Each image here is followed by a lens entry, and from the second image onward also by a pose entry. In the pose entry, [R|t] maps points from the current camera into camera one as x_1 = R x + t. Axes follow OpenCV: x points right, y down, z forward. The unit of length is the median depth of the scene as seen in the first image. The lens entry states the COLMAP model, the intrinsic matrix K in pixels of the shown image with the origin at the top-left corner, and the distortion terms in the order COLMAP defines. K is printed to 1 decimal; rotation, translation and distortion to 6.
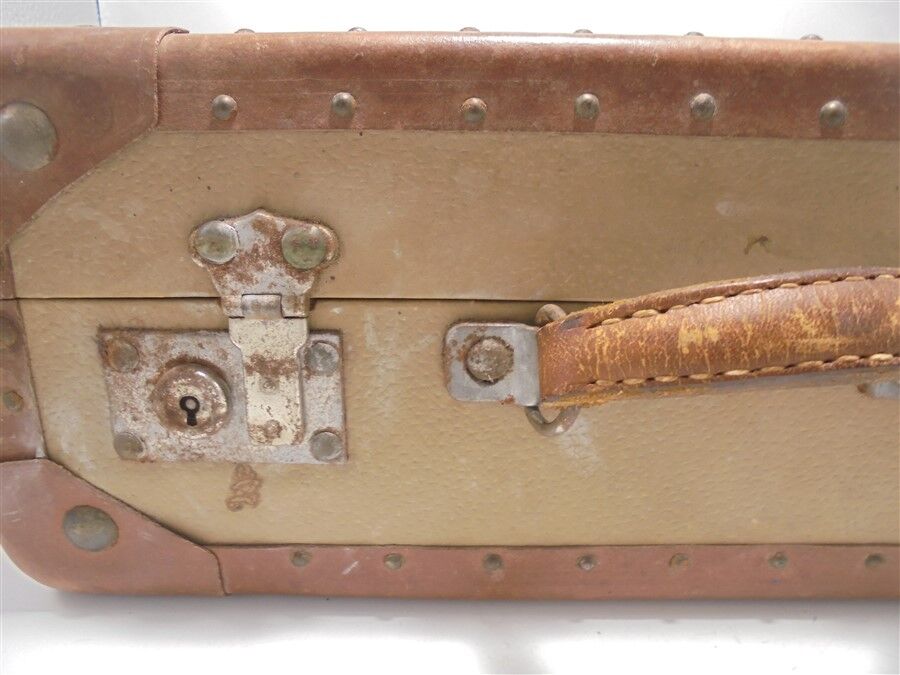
lens RADIAL K [[689.6, 0, 471.5], [0, 689.6, 340.1], [0, 0, 1]] dist [-0.080016, 0.045508]
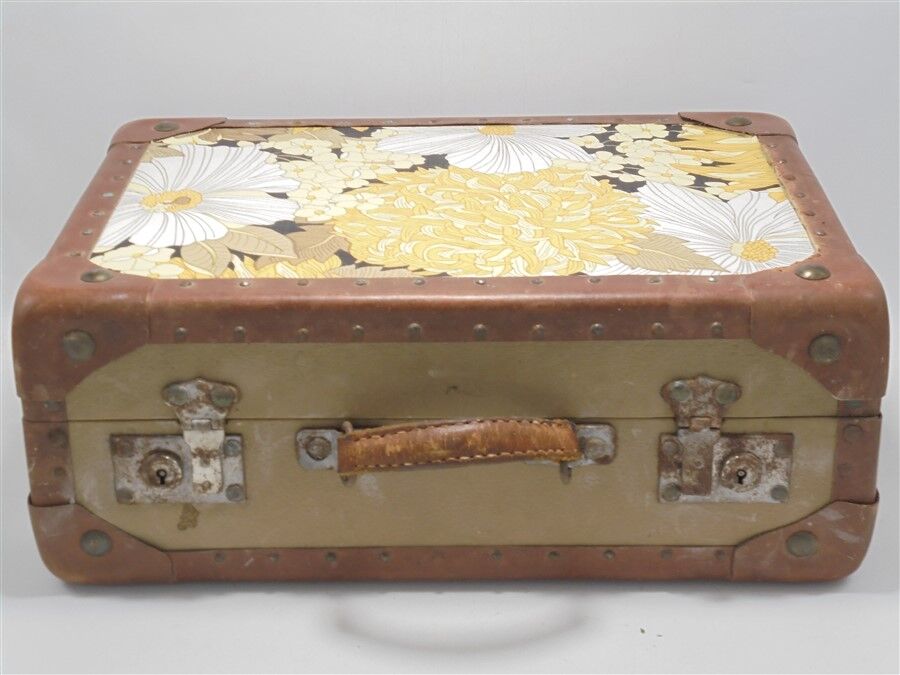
lens RADIAL K [[1687.4, 0, 478.5], [0, 1687.4, 350.8], [0, 0, 1]] dist [0.142683, 0.000000]
pose [[0.999615, -0.015468, -0.023027, 0.586419], [0.017702, 0.994810, 0.100196, -0.710278], [0.021358, -0.100565, 0.994701, -3.681253]]
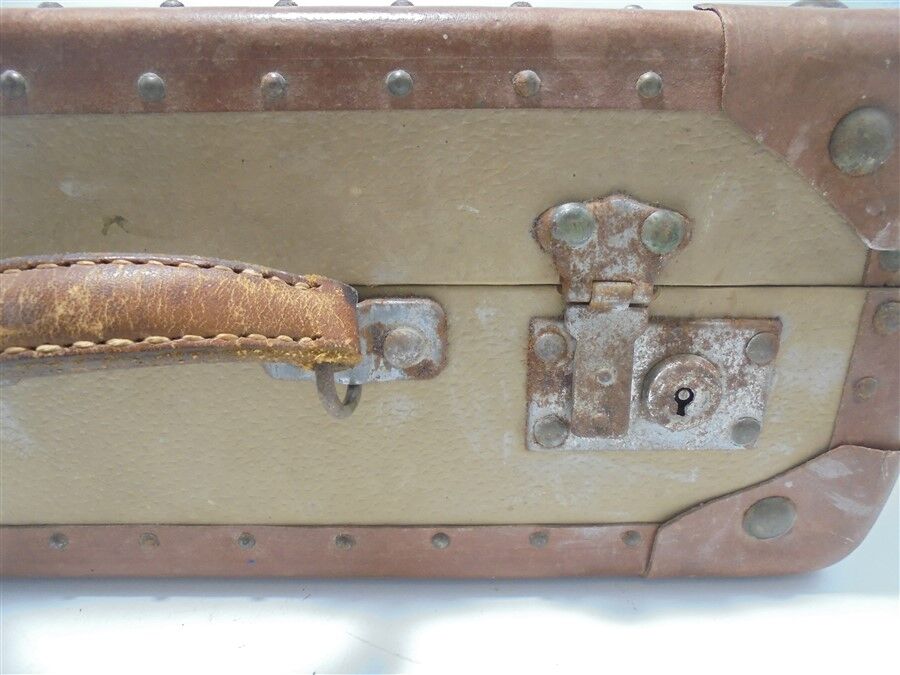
lens RADIAL K [[689.6, 0, 470.1], [0, 689.6, 343.5], [0, 0, 1]] dist [-0.080016, 0.045508]
pose [[0.999678, -0.013082, 0.021759, 0.870900], [0.011658, 0.997861, 0.064329, -0.026671], [-0.022554, -0.064054, 0.997692, 0.015334]]
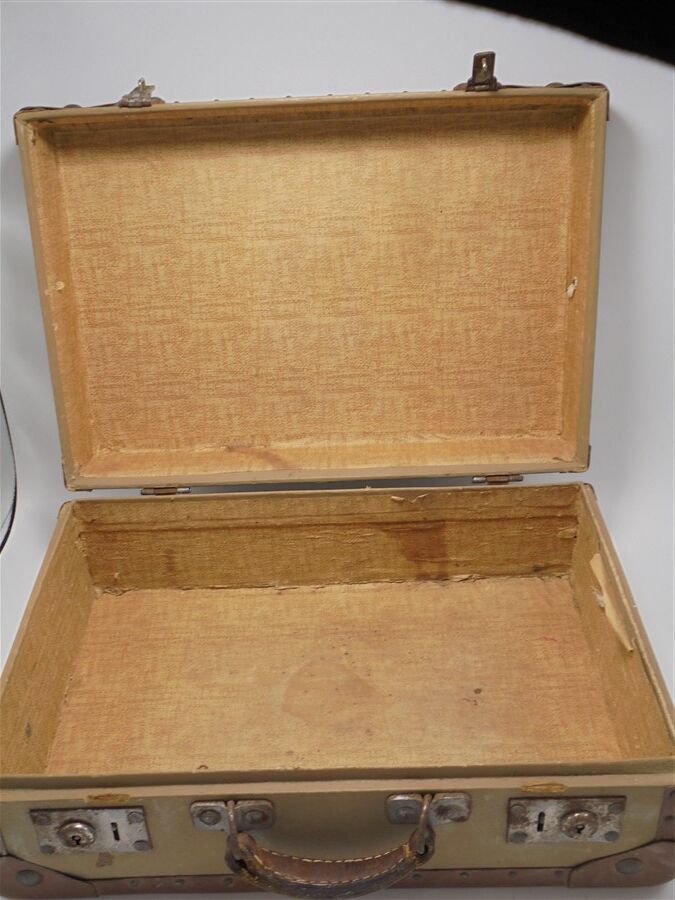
lens RADIAL K [[1002.5, 0, 340.7], [0, 1002.5, 451.1], [0, 0, 1]] dist [0.032089, 0.000000]
pose [[0.998376, -0.048195, -0.030383, 0.596963], [0.054119, 0.968915, 0.241401, -1.867588], [0.017804, -0.242653, 0.969950, -1.846327]]
